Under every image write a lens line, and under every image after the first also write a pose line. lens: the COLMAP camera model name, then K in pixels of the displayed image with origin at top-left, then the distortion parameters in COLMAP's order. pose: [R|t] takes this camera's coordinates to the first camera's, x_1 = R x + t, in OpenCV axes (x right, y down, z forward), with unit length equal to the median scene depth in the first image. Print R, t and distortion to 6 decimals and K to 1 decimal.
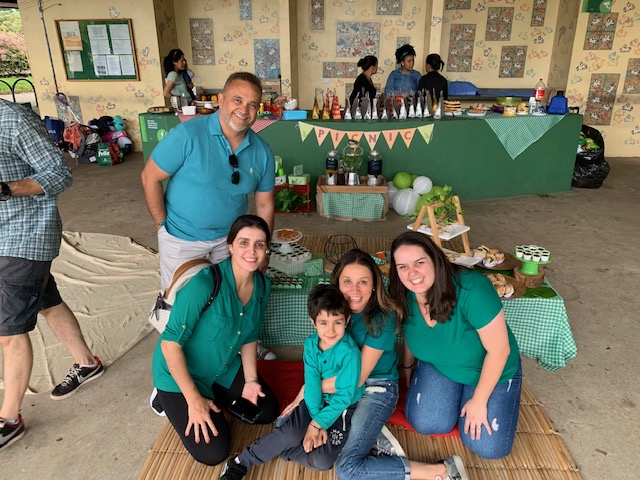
lens RADIAL K [[515.5, 0, 320.1], [0, 515.5, 234.3], [0, 0, 1]] dist [0.046175, -0.035611]
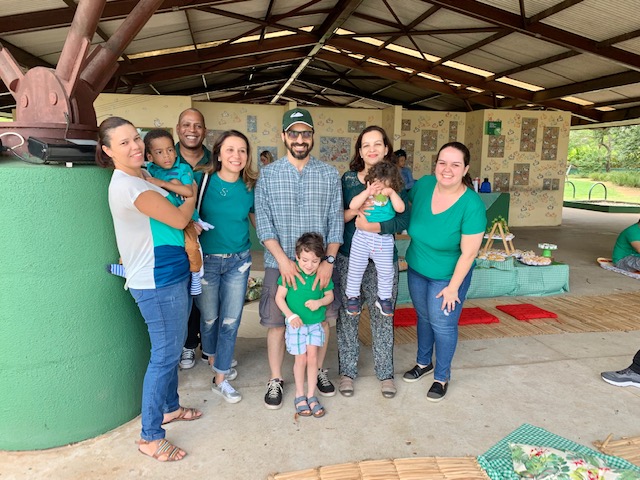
lens RADIAL K [[515.5, 0, 323.5], [0, 515.5, 241.5], [0, 0, 1]] dist [0.046175, -0.035611]
pose [[0.958665, -0.030628, 0.282886, -0.382271], [0.085775, 0.979048, -0.184682, 0.124077], [-0.271302, 0.201313, 0.941206, -0.245315]]
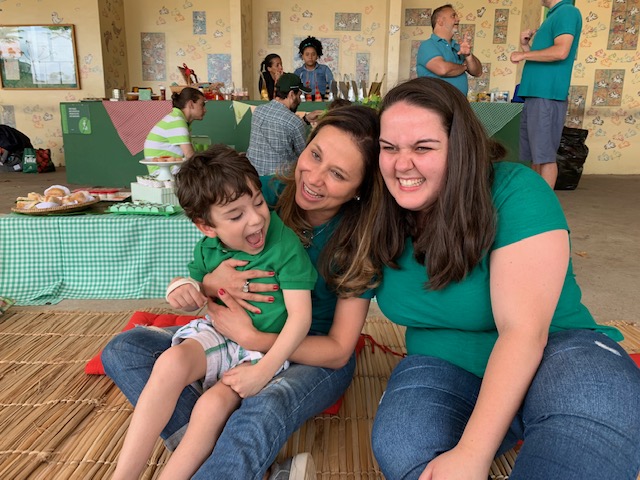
lens RADIAL K [[515.5, 0, 317.8], [0, 515.5, 227.2], [0, 0, 1]] dist [0.046175, -0.035611]
pose [[0.999590, 0.011671, 0.026142, 0.060203], [-0.007450, 0.987714, -0.156095, 0.096014], [-0.027643, 0.155837, 0.987396, 0.113289]]
